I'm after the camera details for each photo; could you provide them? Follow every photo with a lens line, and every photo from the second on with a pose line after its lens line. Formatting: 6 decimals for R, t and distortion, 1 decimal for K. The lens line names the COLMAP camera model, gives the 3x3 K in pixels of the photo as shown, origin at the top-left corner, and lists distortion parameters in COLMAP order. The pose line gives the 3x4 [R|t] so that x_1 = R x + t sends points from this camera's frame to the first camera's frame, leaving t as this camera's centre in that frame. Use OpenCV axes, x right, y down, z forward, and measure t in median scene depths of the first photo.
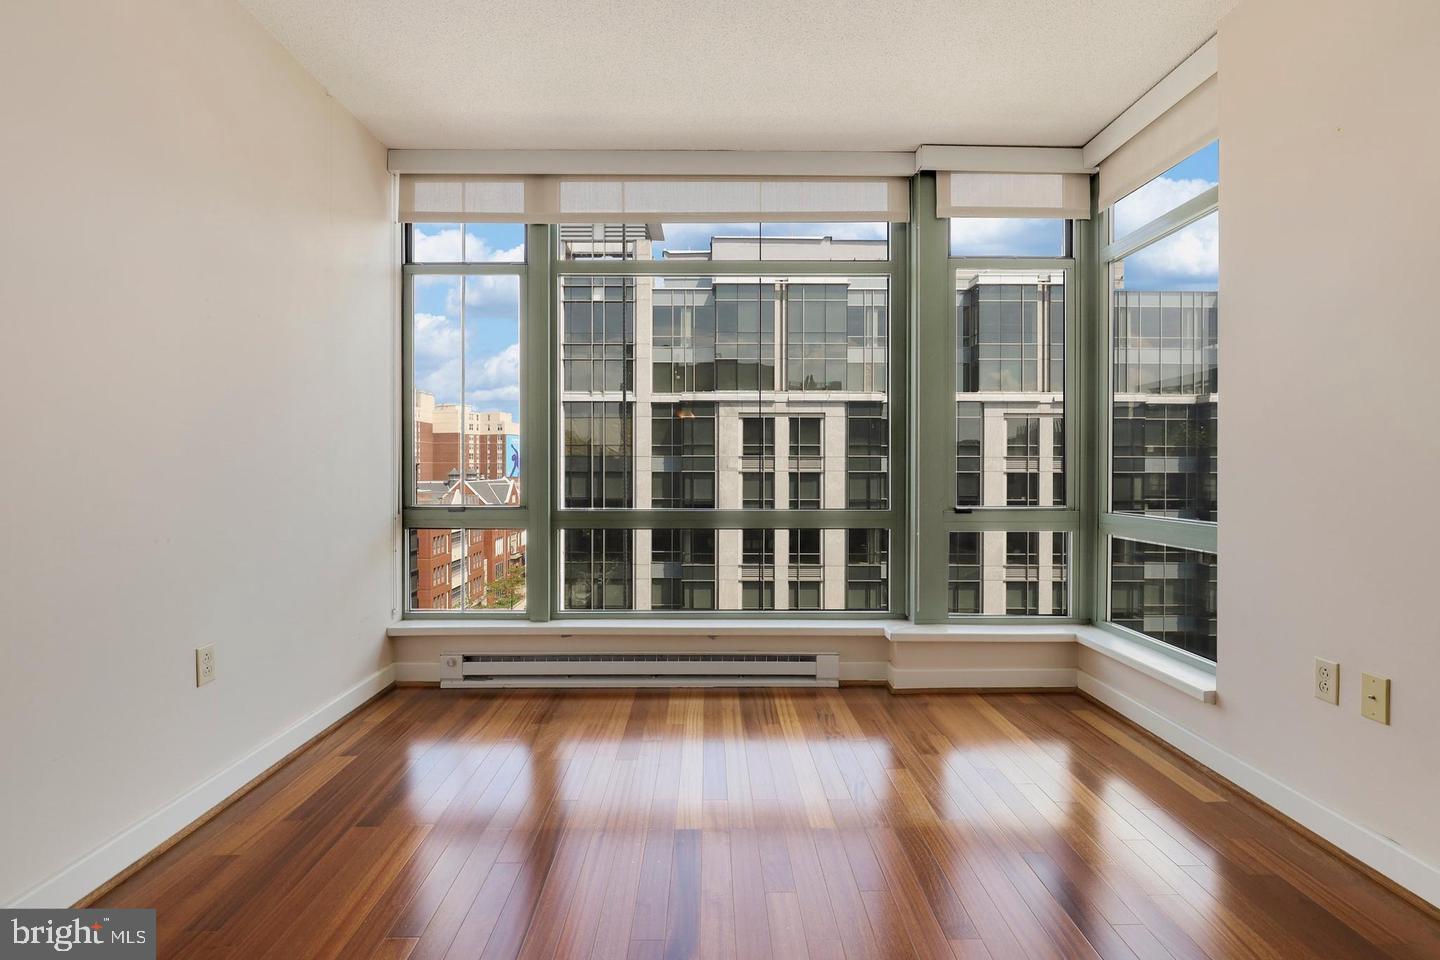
lens RADIAL K [[698.2, 0, 709.8], [0, 698.2, 474.6], [0, 0, 1]] dist [-0.003196, -0.000427]
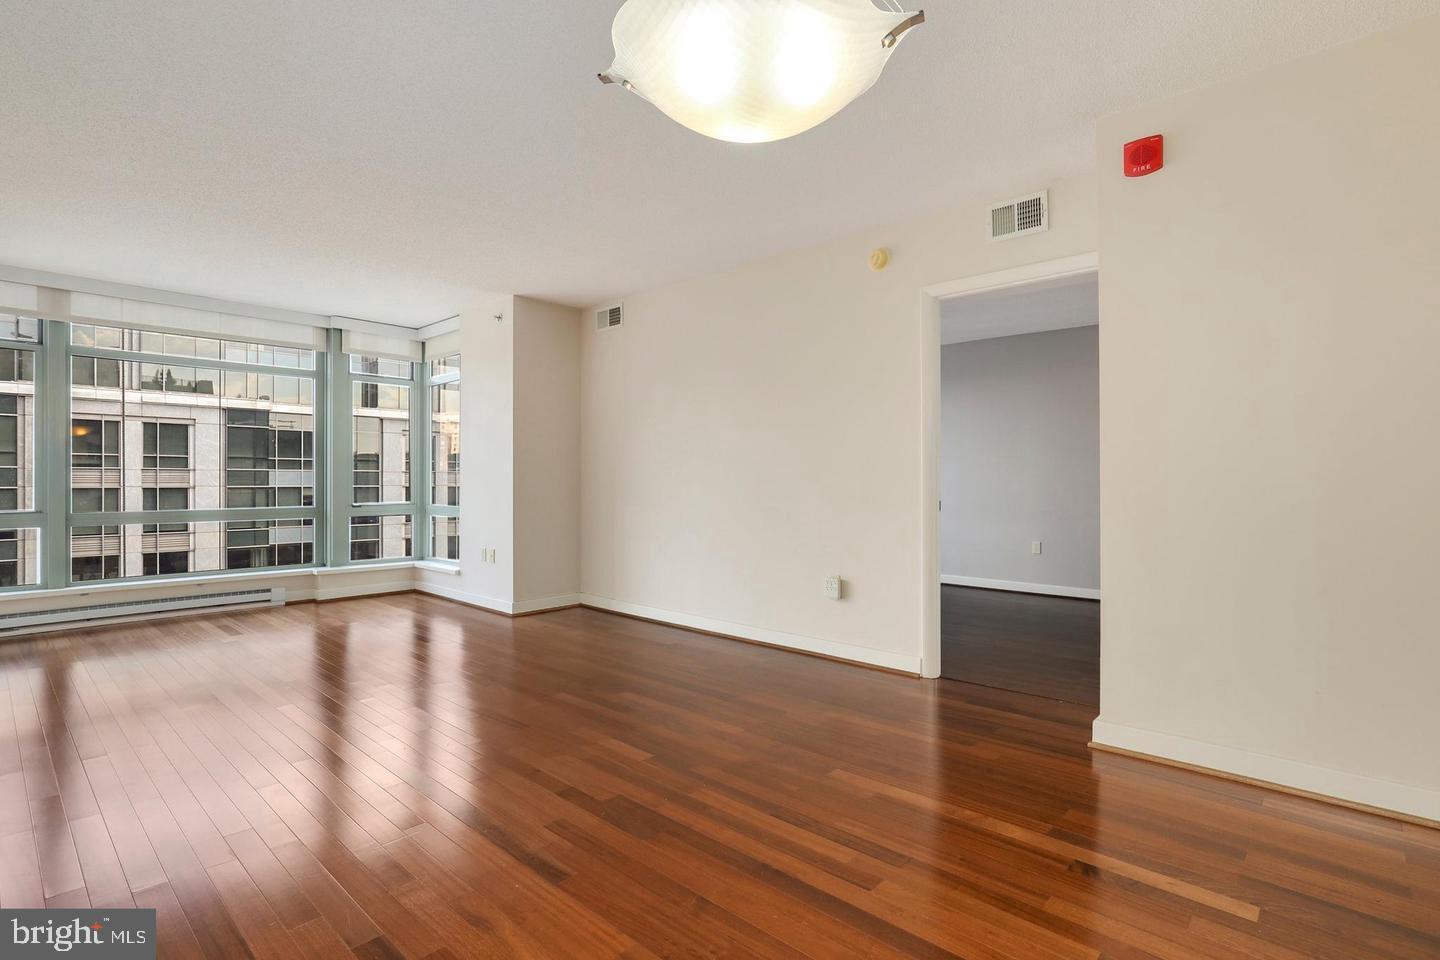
lens RADIAL K [[698.2, 0, 709.8], [0, 698.2, 474.6], [0, 0, 1]] dist [-0.003196, -0.000427]
pose [[0.689125, 0.005446, 0.724622, -0.042152], [0.008557, 0.999841, -0.015653, 0.000421], [-0.724592, 0.016988, 0.688968, -0.120418]]
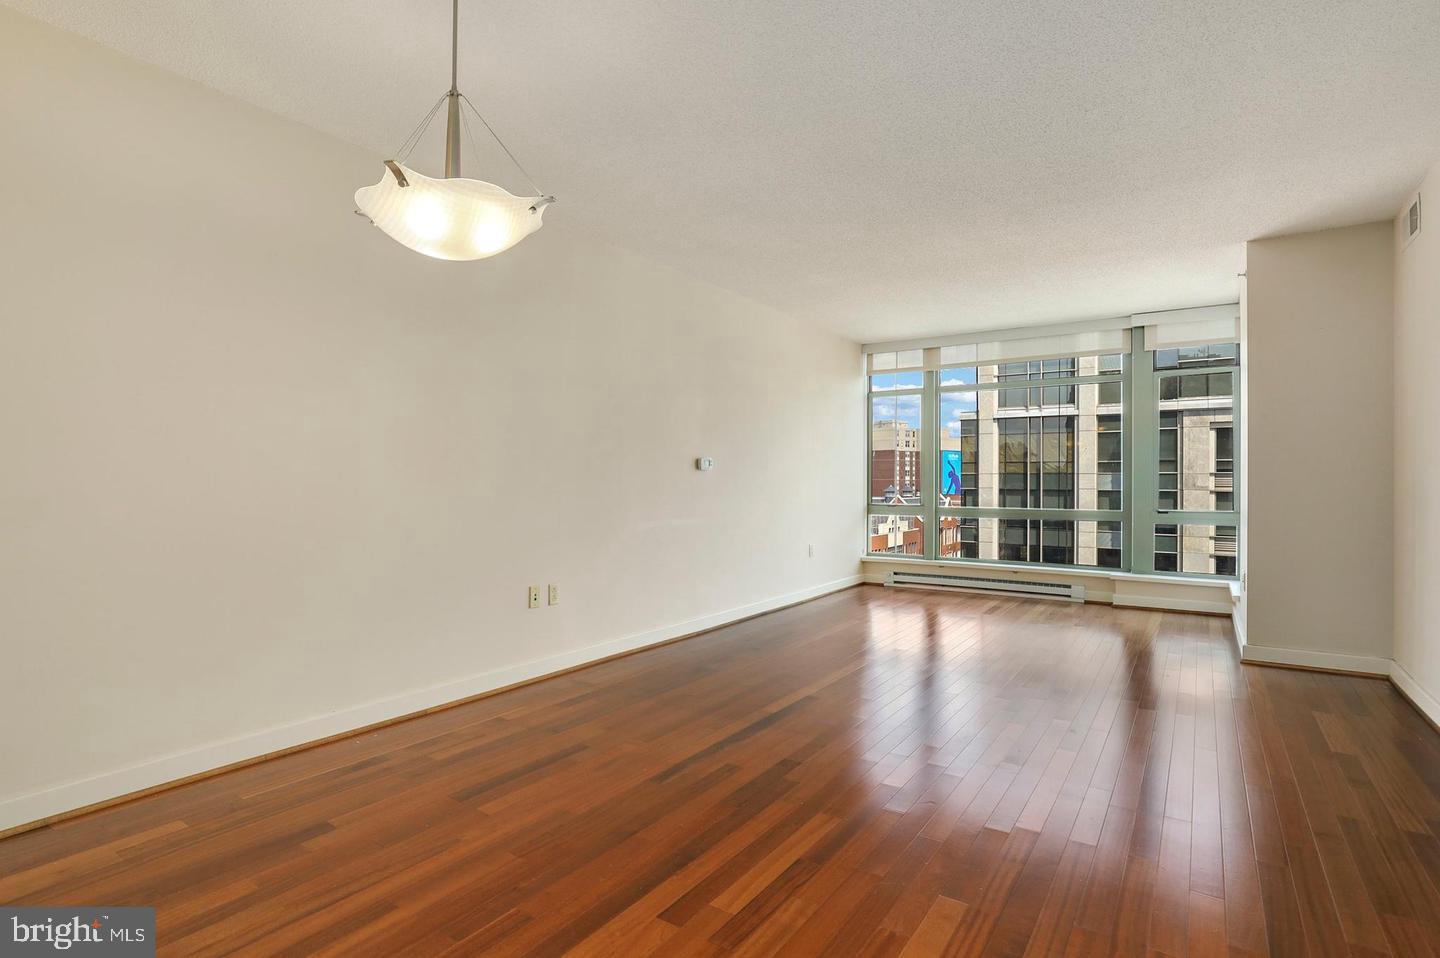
lens RADIAL K [[708.7, 0, 704.3], [0, 708.7, 480.1], [0, 0, 1]] dist [-0.013379, -0.000281]
pose [[0.820510, -0.000386, -0.571632, 0.049390], [-0.008987, 0.999867, -0.013575, 0.000558], [0.571561, 0.016276, 0.820398, -0.134311]]
